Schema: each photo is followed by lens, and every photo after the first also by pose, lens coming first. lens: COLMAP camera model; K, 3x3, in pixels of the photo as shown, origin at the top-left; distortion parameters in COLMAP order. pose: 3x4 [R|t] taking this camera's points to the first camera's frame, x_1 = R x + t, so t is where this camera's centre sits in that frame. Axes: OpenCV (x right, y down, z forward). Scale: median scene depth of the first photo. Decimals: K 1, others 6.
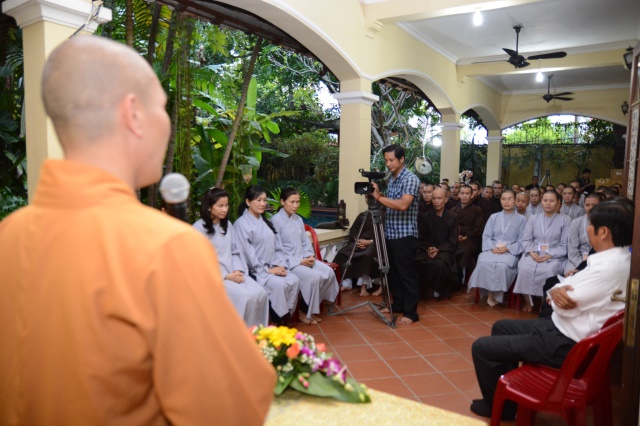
lens RADIAL K [[468.9, 0, 314.5], [0, 468.9, 213.4], [0, 0, 1]] dist [-0.116040, 0.073822]
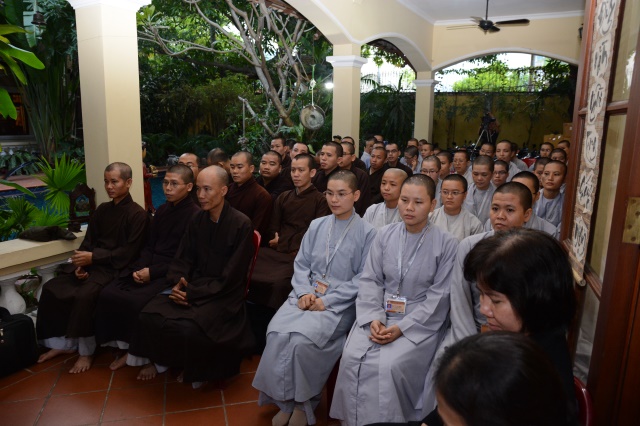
lens RADIAL K [[468.9, 0, 319.5], [0, 468.9, 212.6], [0, 0, 1]] dist [-0.116040, 0.073822]
pose [[0.996396, -0.015045, 0.083484, 0.272674], [0.006229, 0.994466, 0.104875, -0.046136], [-0.084600, -0.103977, 0.990975, 0.391285]]
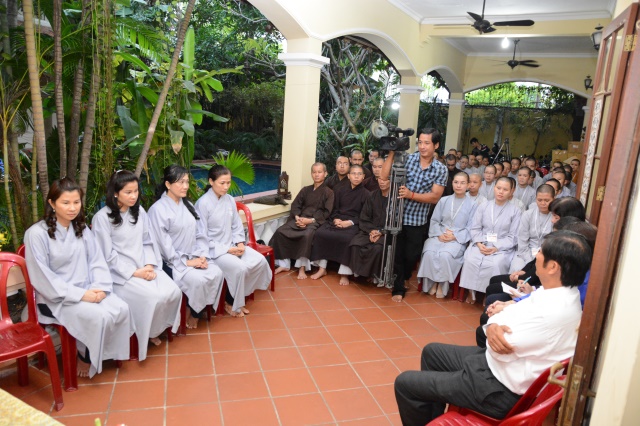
lens RADIAL K [[468.9, 0, 316.8], [0, 468.9, 213.0], [0, 0, 1]] dist [-0.116040, 0.073822]
pose [[0.995813, 0.029678, 0.086461, 0.041409], [-0.039136, 0.993179, 0.109838, -0.047505], [-0.082612, -0.112762, 0.990182, 0.067044]]
